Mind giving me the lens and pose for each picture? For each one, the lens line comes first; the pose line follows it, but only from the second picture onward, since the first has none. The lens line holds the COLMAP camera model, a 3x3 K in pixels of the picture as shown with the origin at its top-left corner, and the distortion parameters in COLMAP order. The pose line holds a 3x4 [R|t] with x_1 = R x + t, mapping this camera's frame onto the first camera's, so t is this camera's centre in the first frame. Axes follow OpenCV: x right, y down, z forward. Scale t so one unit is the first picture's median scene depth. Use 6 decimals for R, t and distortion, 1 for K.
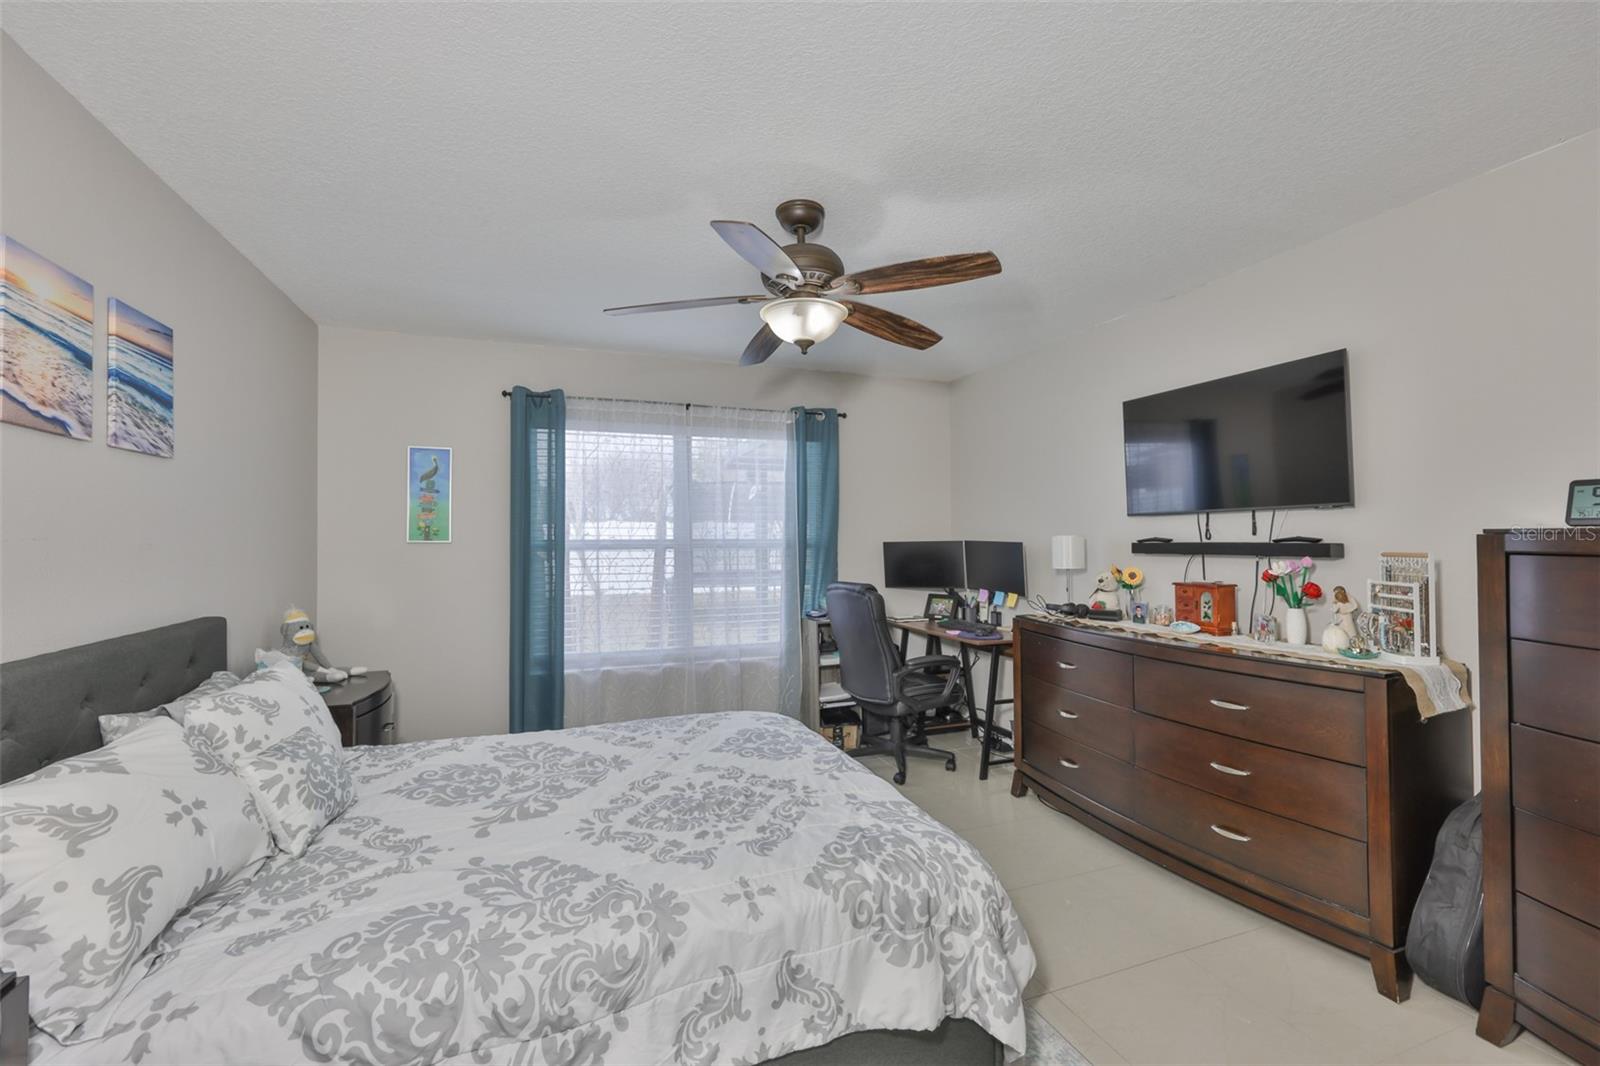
lens RADIAL K [[674.4, 0, 804.2], [0, 674.4, 520.3], [0, 0, 1]] dist [-0.004143, 0.000325]
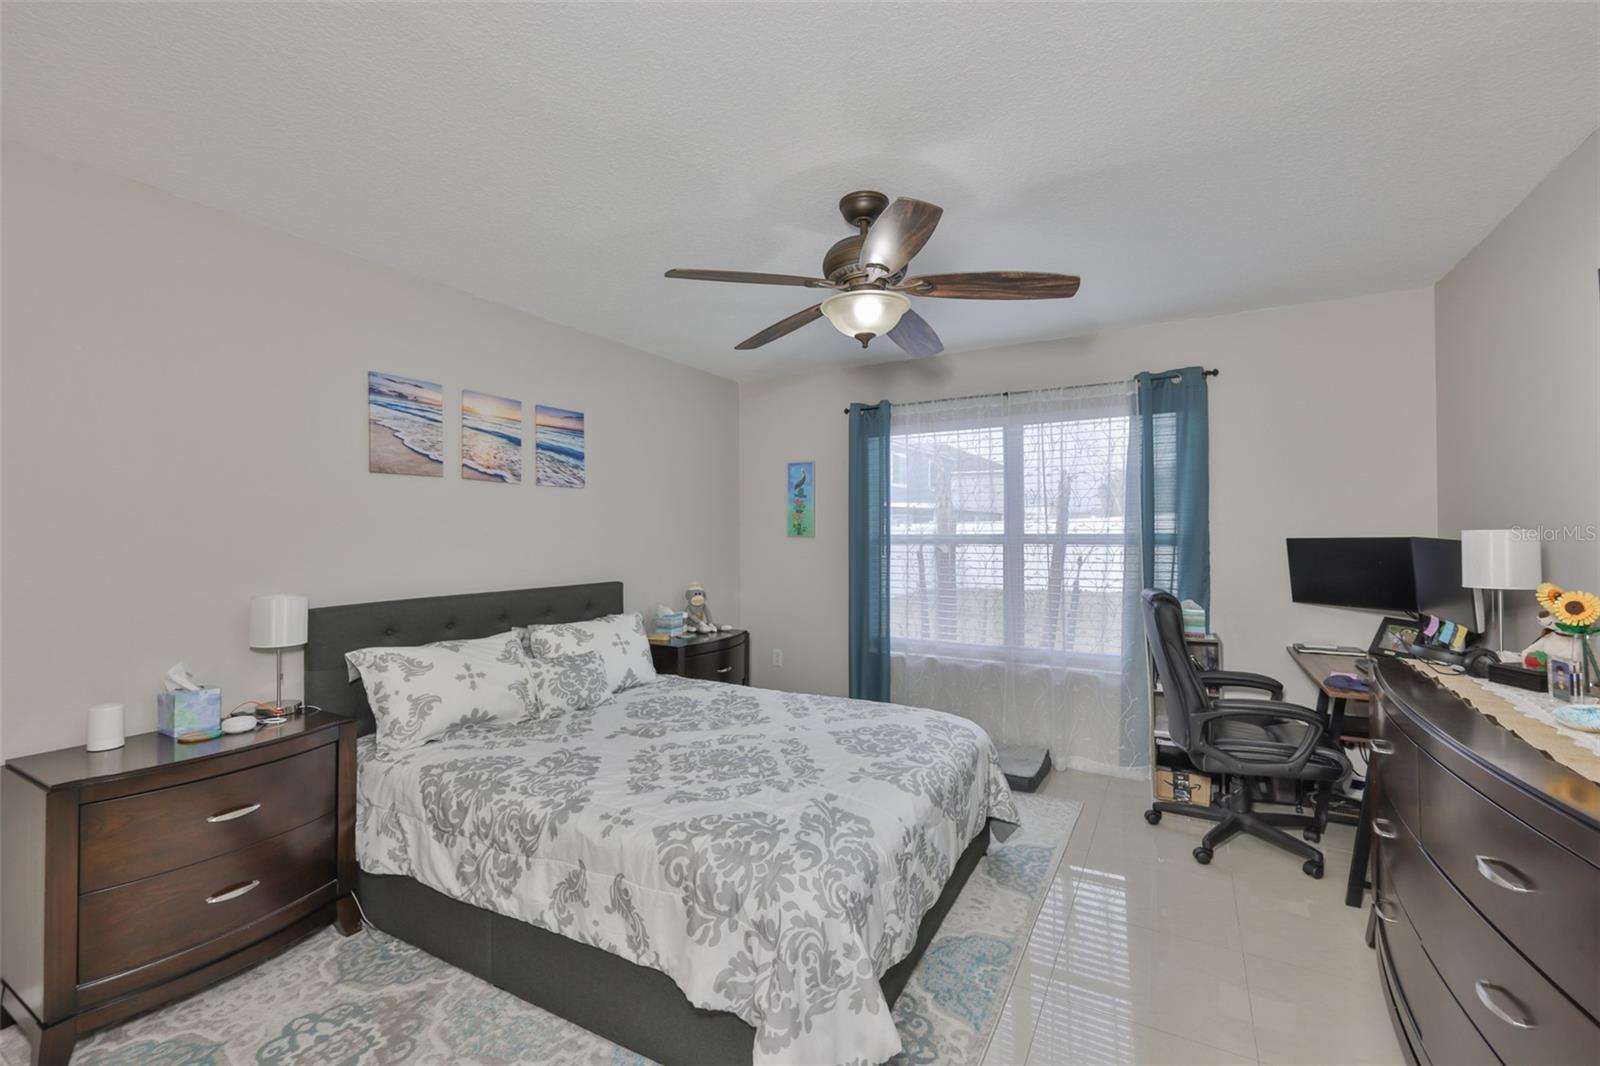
lens RADIAL K [[674.4, 0, 794.8], [0, 674.4, 520.6], [0, 0, 1]] dist [-0.004143, 0.000325]
pose [[0.634634, -0.014197, -0.772682, 0.754703], [0.022322, 0.999751, -0.000035, 0.003680], [0.772490, -0.017226, 0.634793, 0.318902]]
